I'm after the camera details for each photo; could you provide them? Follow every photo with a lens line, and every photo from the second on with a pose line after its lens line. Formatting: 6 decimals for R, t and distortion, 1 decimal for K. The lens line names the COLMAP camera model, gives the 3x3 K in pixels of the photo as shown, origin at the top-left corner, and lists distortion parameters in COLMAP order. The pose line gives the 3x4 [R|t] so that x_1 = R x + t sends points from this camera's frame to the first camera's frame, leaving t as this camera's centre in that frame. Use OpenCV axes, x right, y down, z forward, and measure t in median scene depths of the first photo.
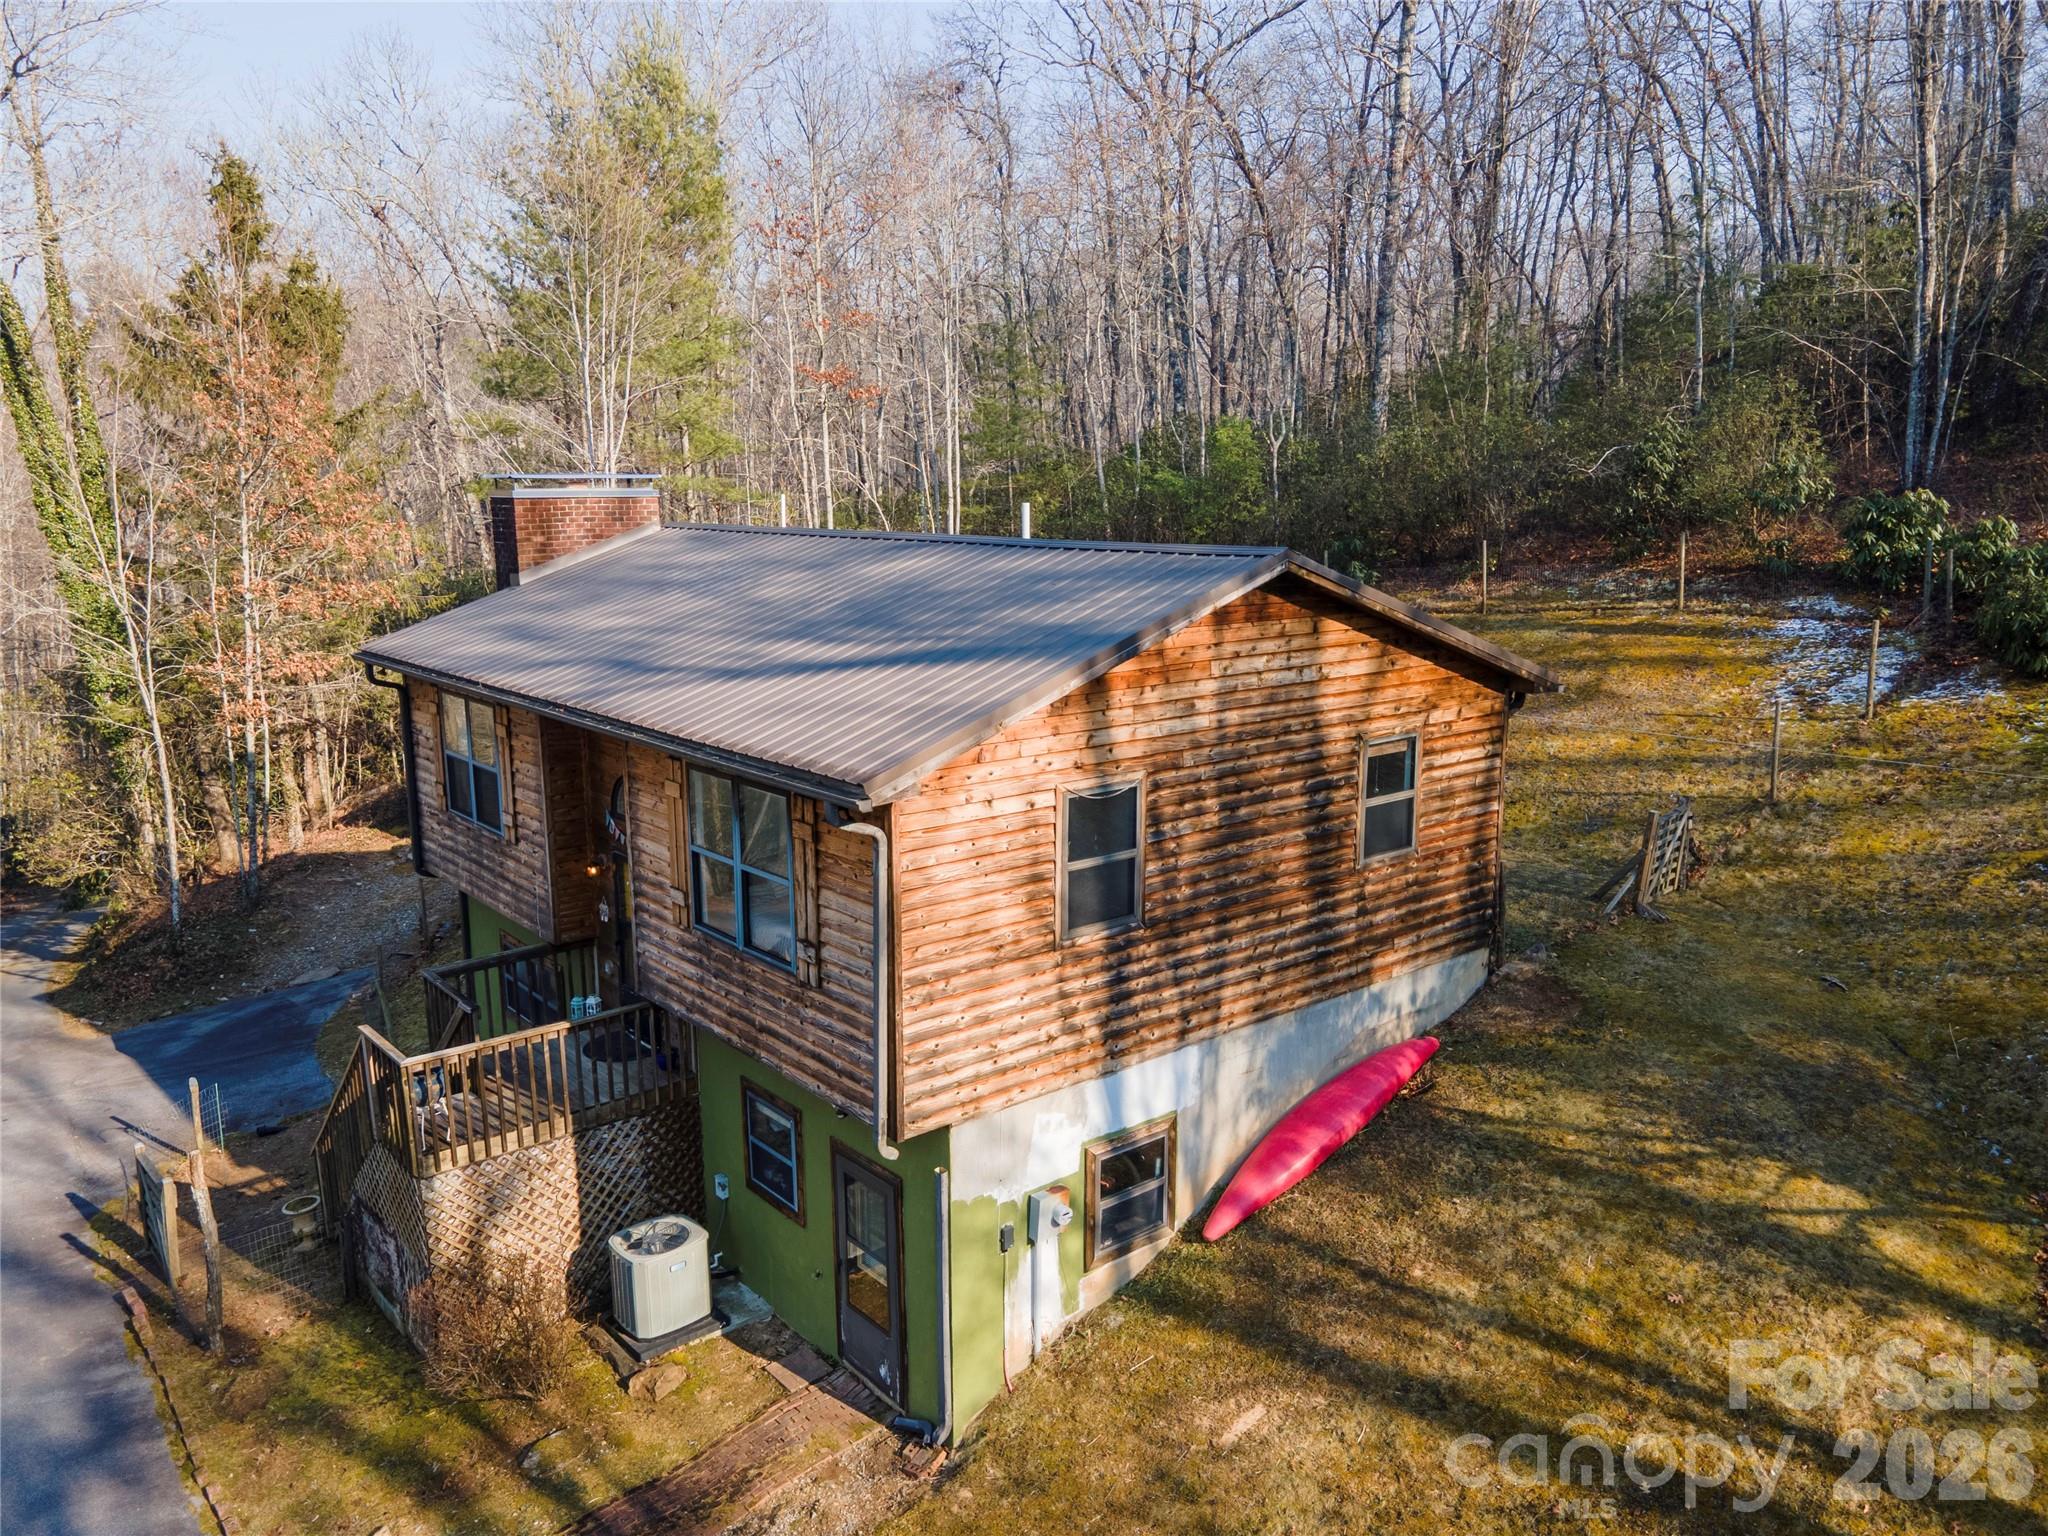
lens RADIAL K [[1484.6, 0, 1031.5], [0, 1484.6, 768.2], [0, 0, 1]] dist [0.042720, -0.008330]
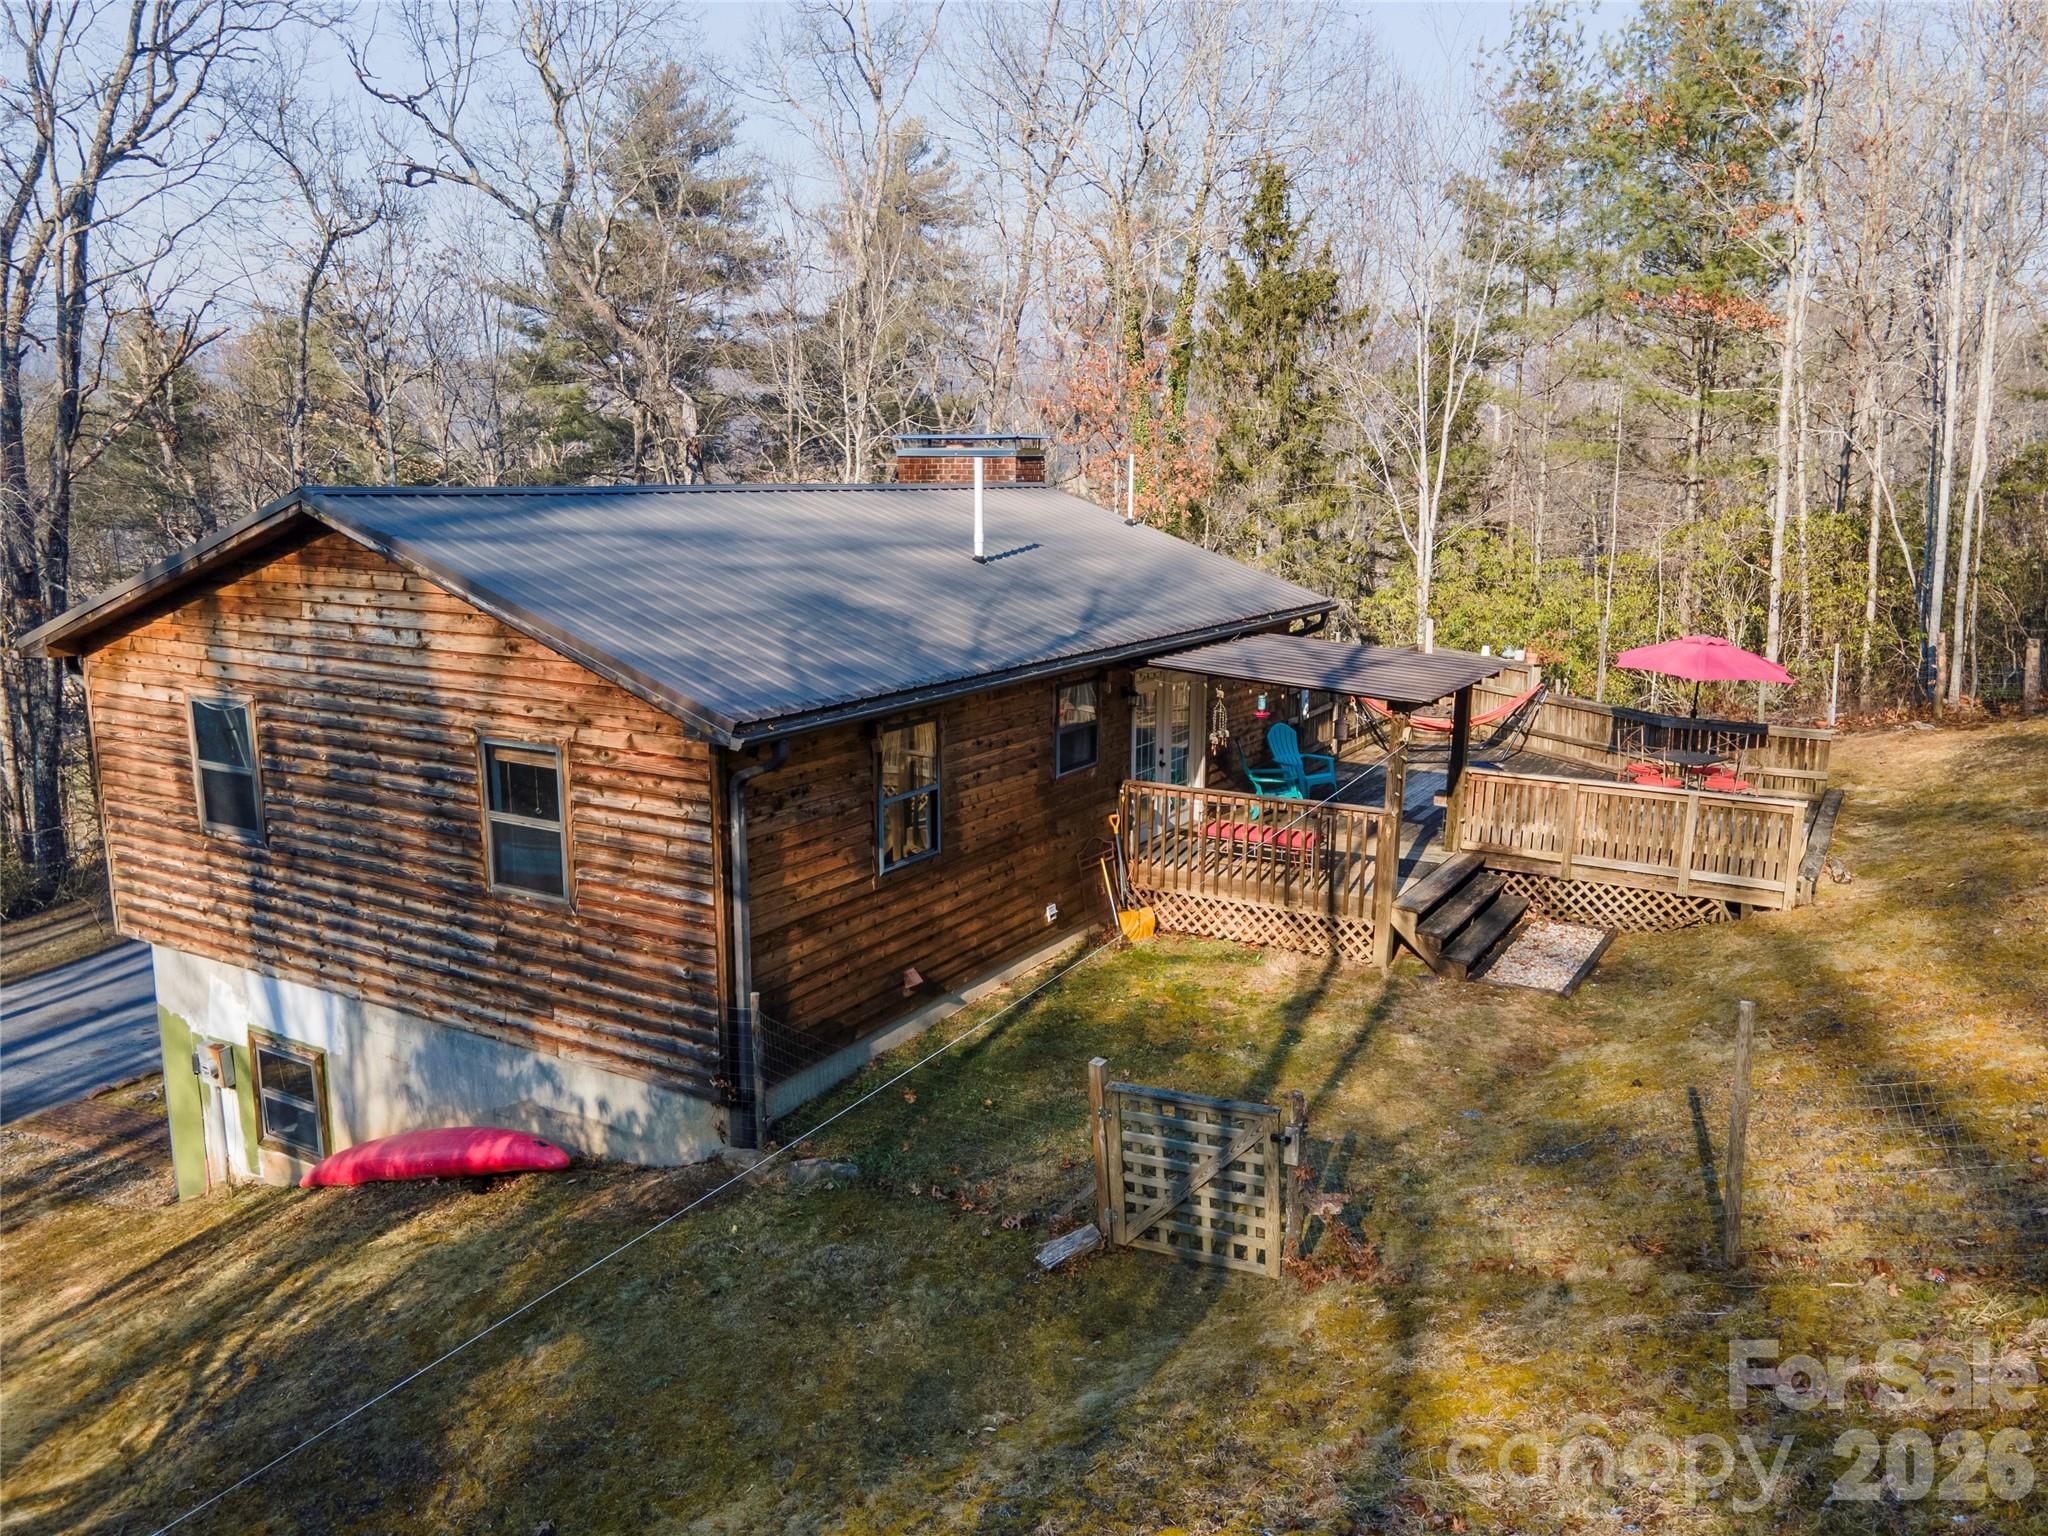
lens RADIAL K [[1484.6, 0, 1035.2], [0, 1484.6, 775.9], [0, 0, 1]] dist [0.042720, -0.008330]
pose [[0.340328, 0.194145, -0.920046, 1.142549], [-0.186560, 0.972943, 0.136297, -0.174555], [0.921614, 0.125258, 0.367339, 1.037532]]
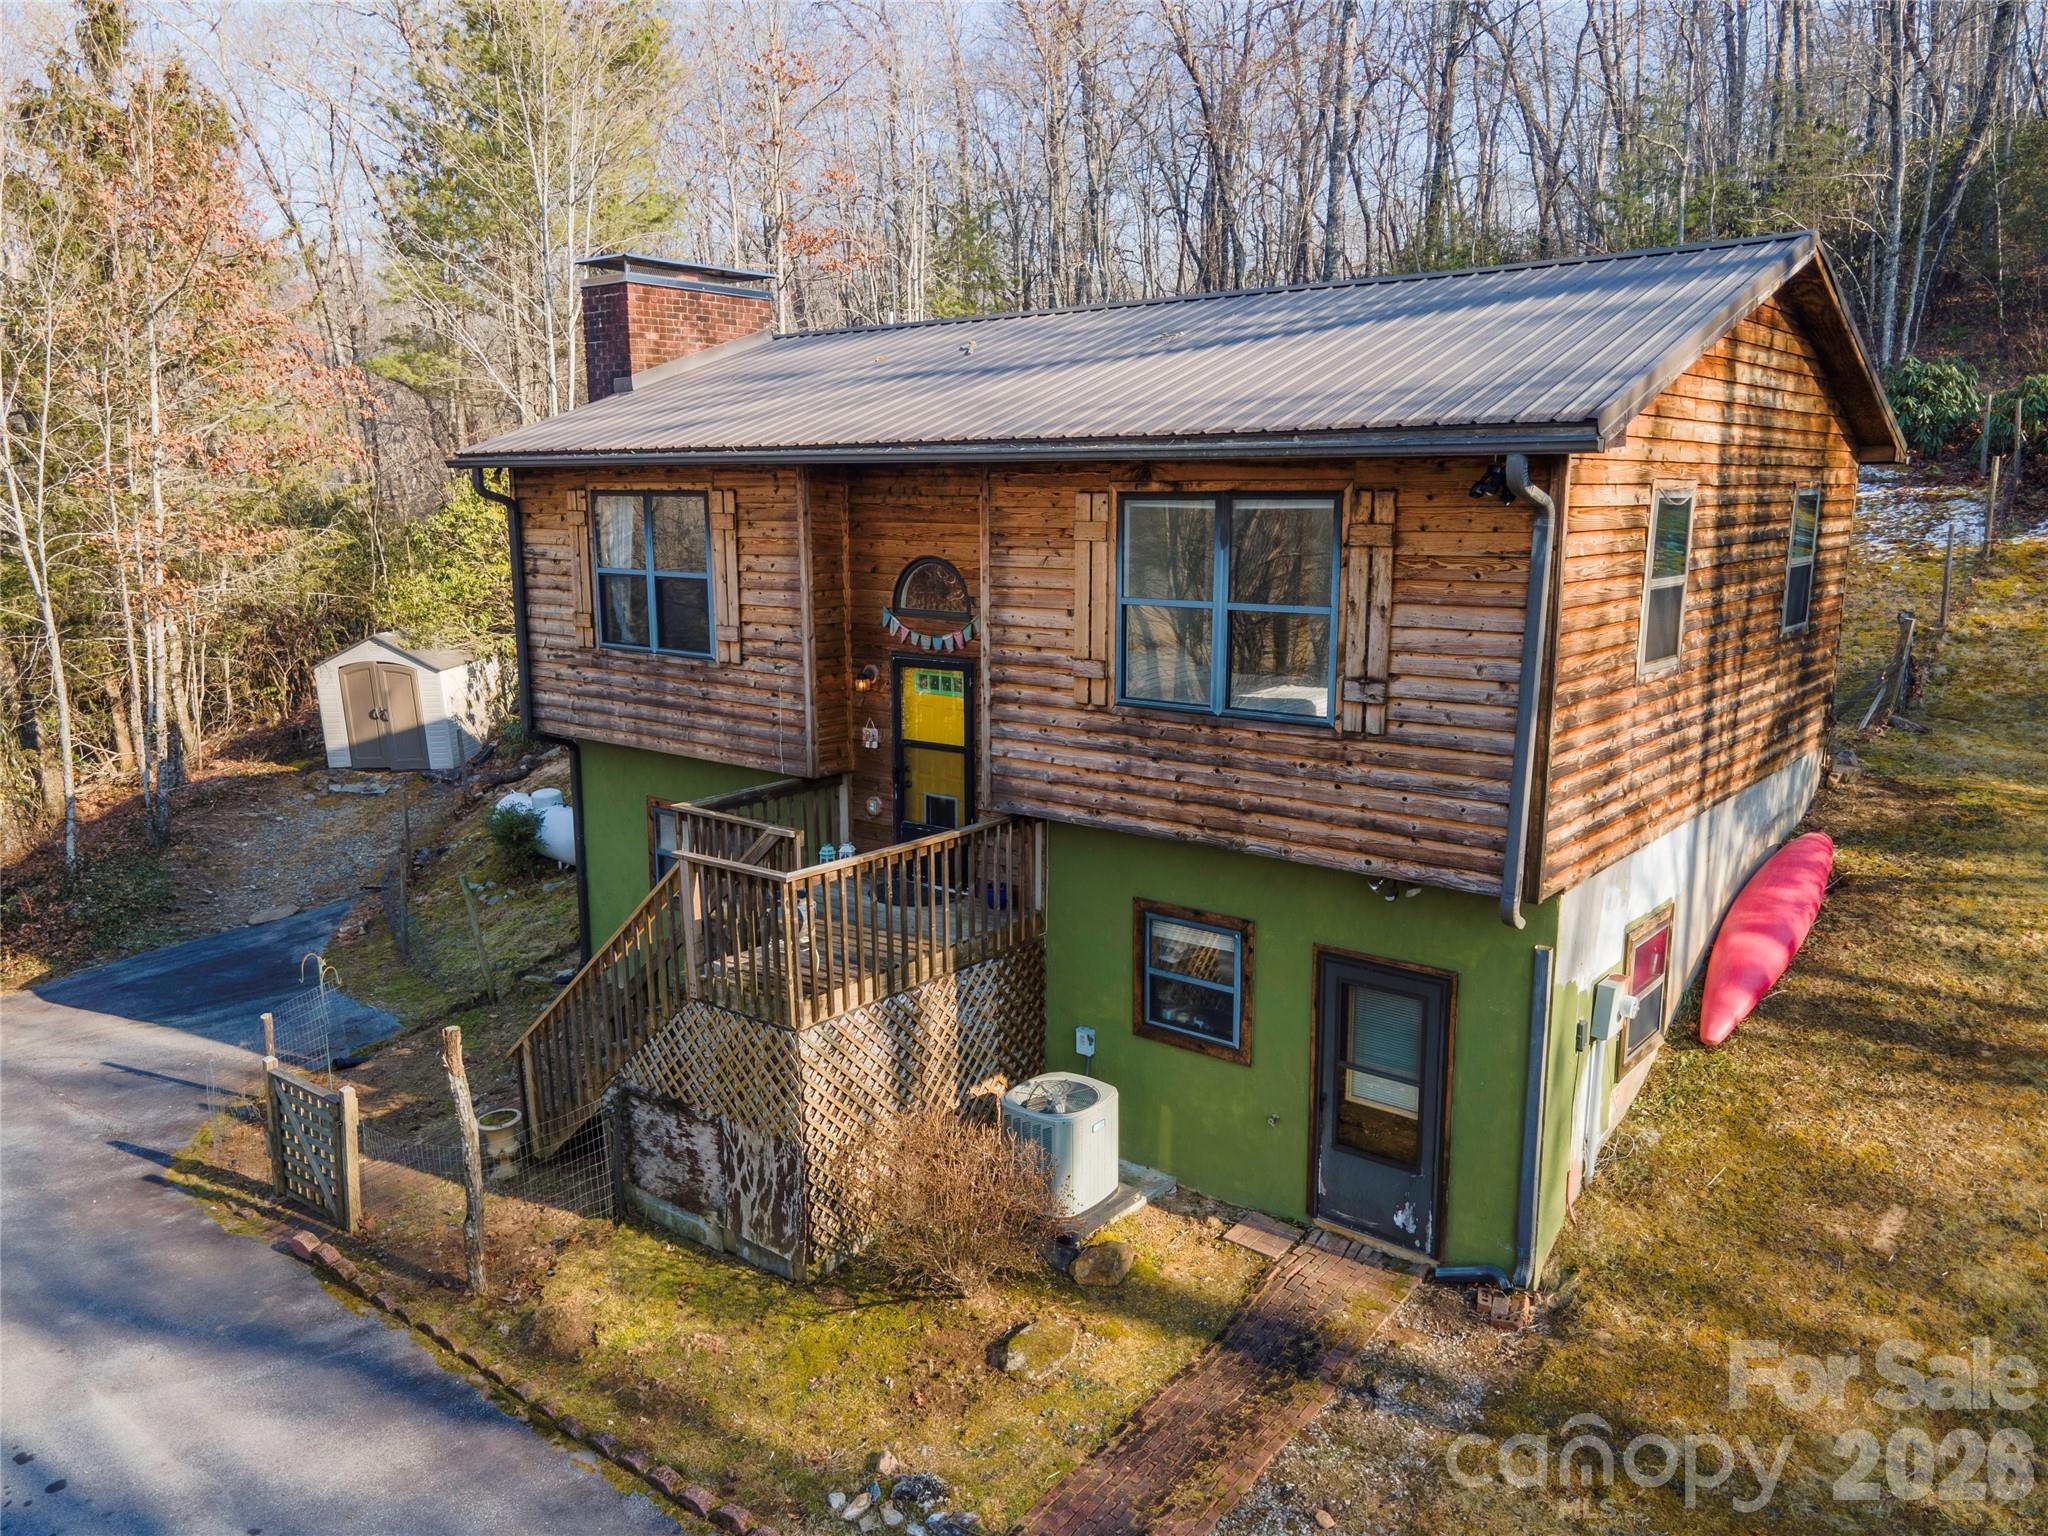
lens RADIAL K [[1484.6, 0, 1024.4], [0, 1484.6, 767.5], [0, 0, 1]] dist [0.042720, -0.008330]
pose [[0.981512, -0.032860, 0.188557, -0.434658], [0.034135, 0.999411, -0.003518, 0.144564], [-0.188331, 0.009889, 0.982056, 0.217657]]
